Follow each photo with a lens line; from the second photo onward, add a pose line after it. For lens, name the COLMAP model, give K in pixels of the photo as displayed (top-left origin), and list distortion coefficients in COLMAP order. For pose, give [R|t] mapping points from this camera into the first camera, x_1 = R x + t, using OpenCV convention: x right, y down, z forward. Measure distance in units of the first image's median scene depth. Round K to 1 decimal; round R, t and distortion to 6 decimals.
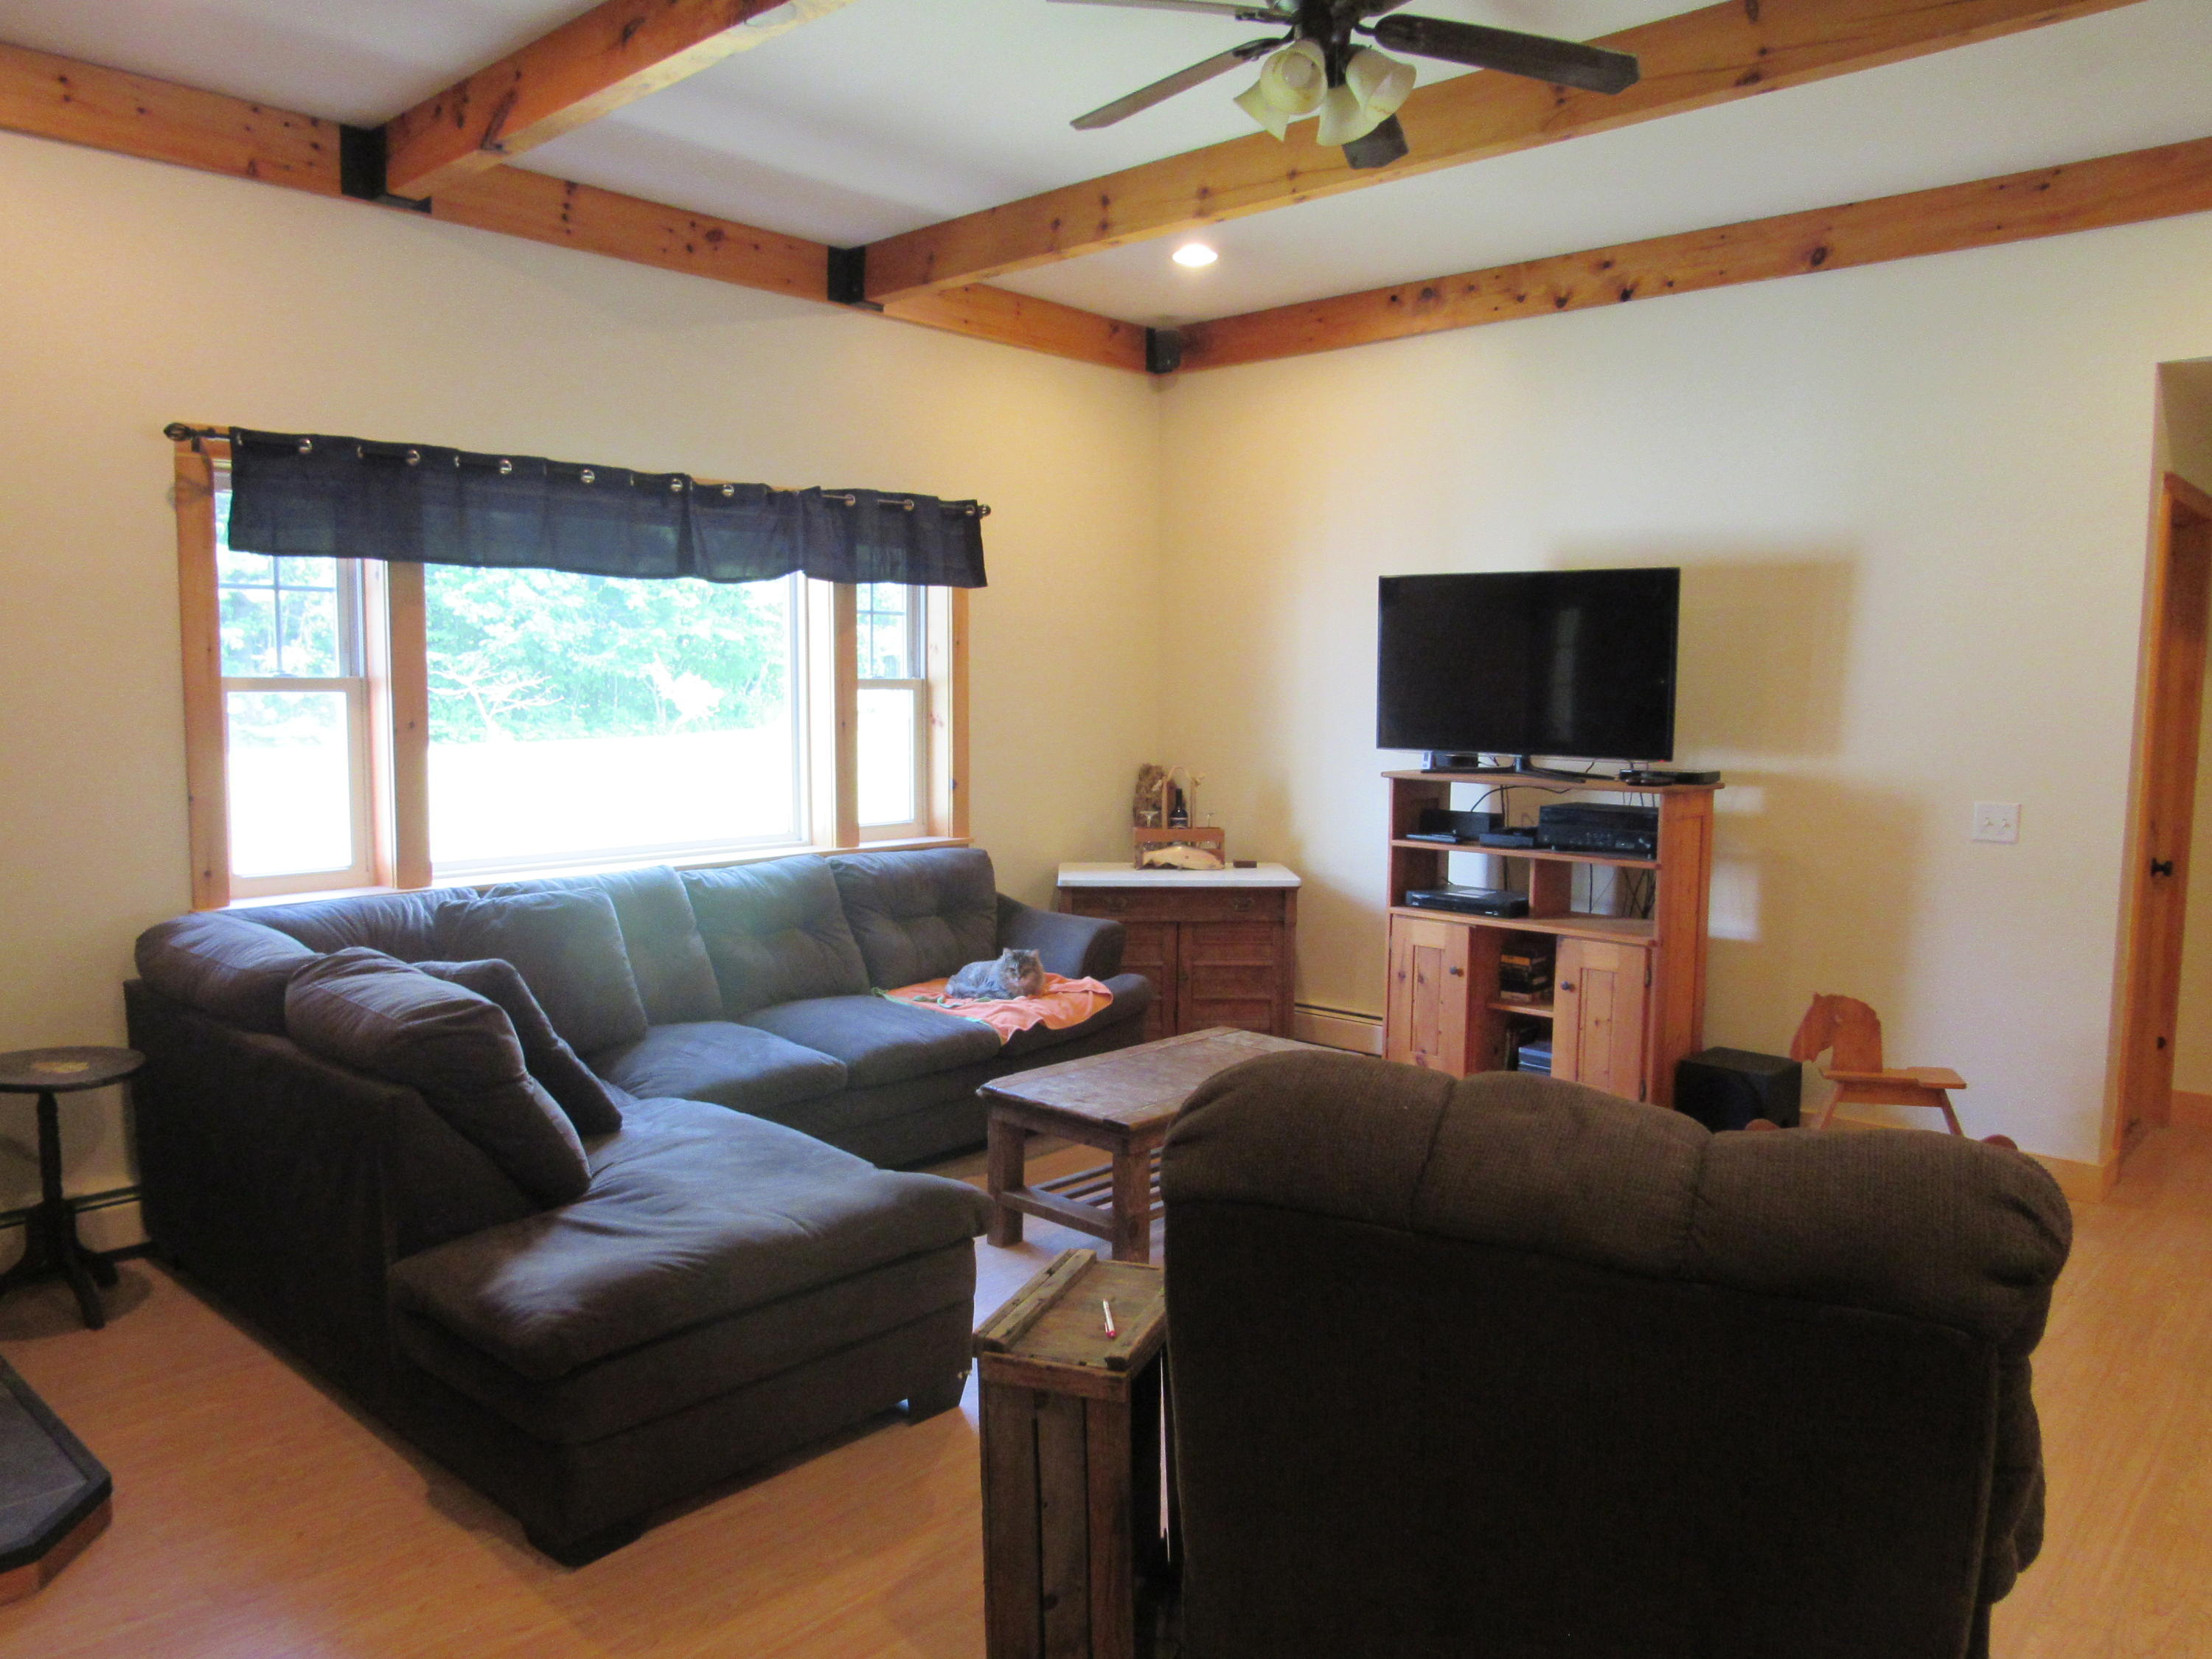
lens RADIAL K [[1595.9, 0, 1106.5], [0, 1595.9, 836.4], [0, 0, 1]] dist [-0.014084, -0.003480]
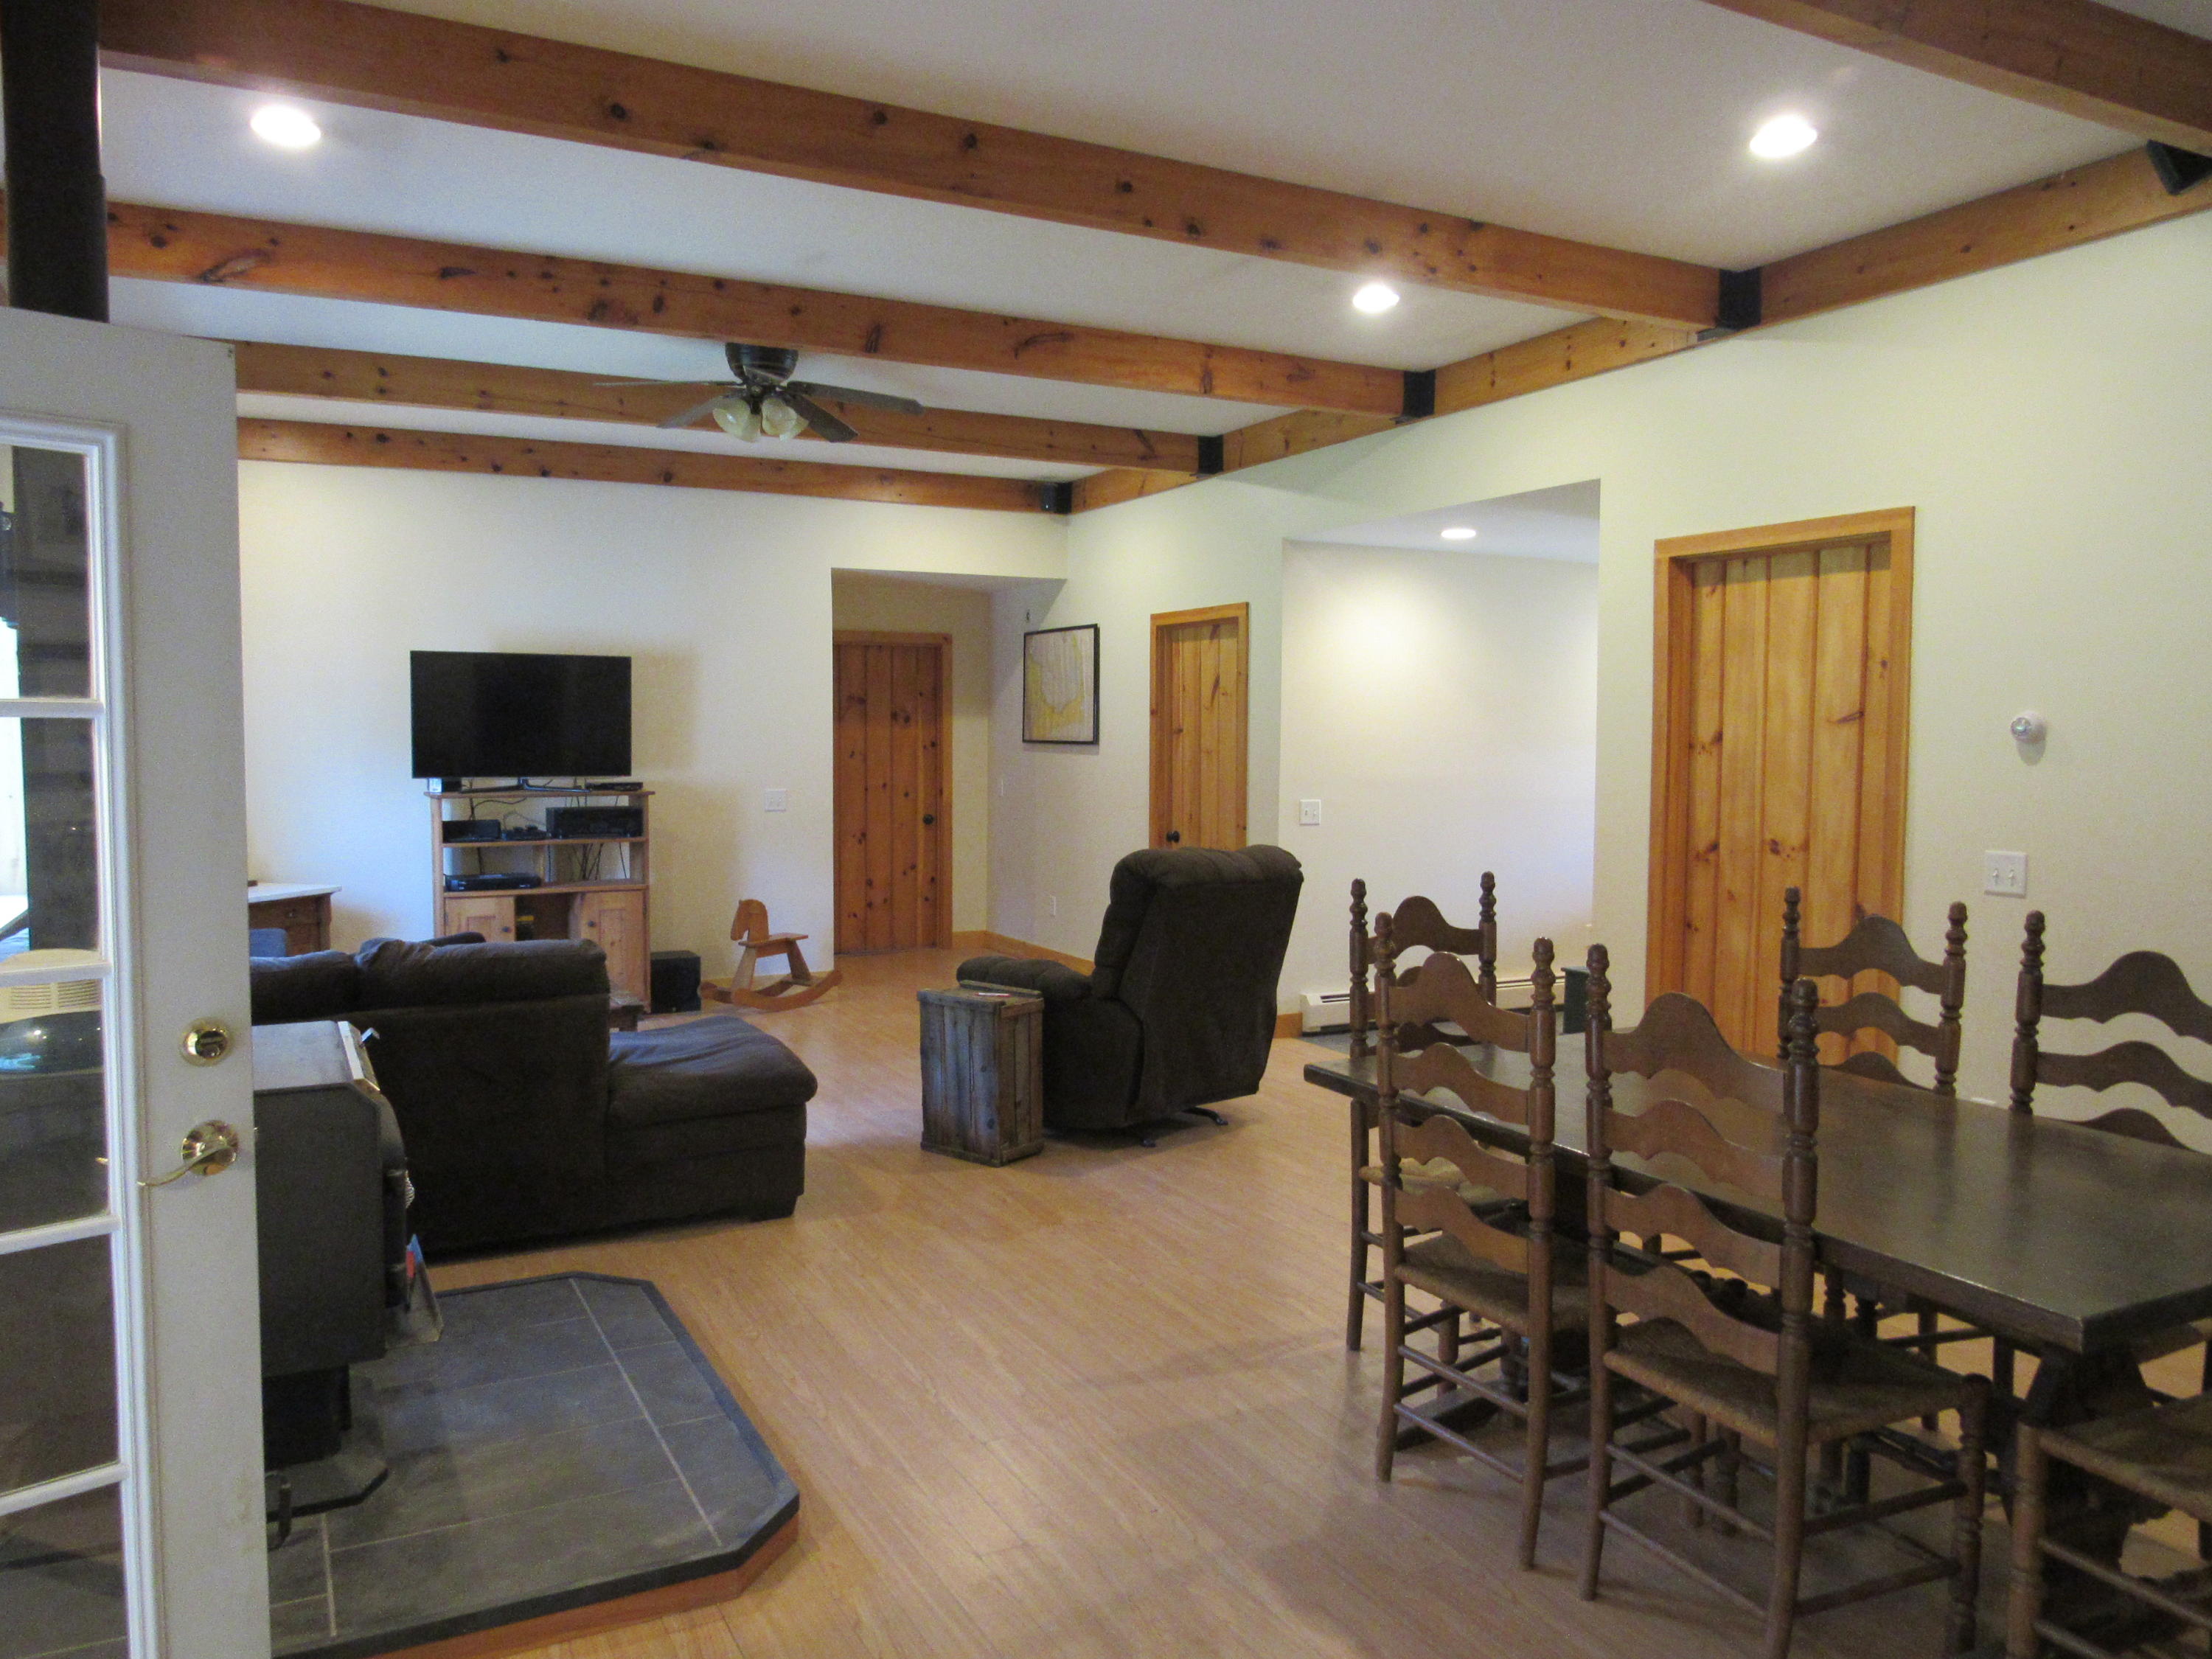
lens RADIAL K [[1595.9, 0, 1104.2], [0, 1595.9, 827.1], [0, 0, 1]] dist [-0.014084, -0.003480]
pose [[0.337822, -0.064464, 0.939000, -0.984214], [0.093765, 0.994994, 0.034574, -0.006169], [-0.936528, 0.076366, 0.342175, 0.001847]]
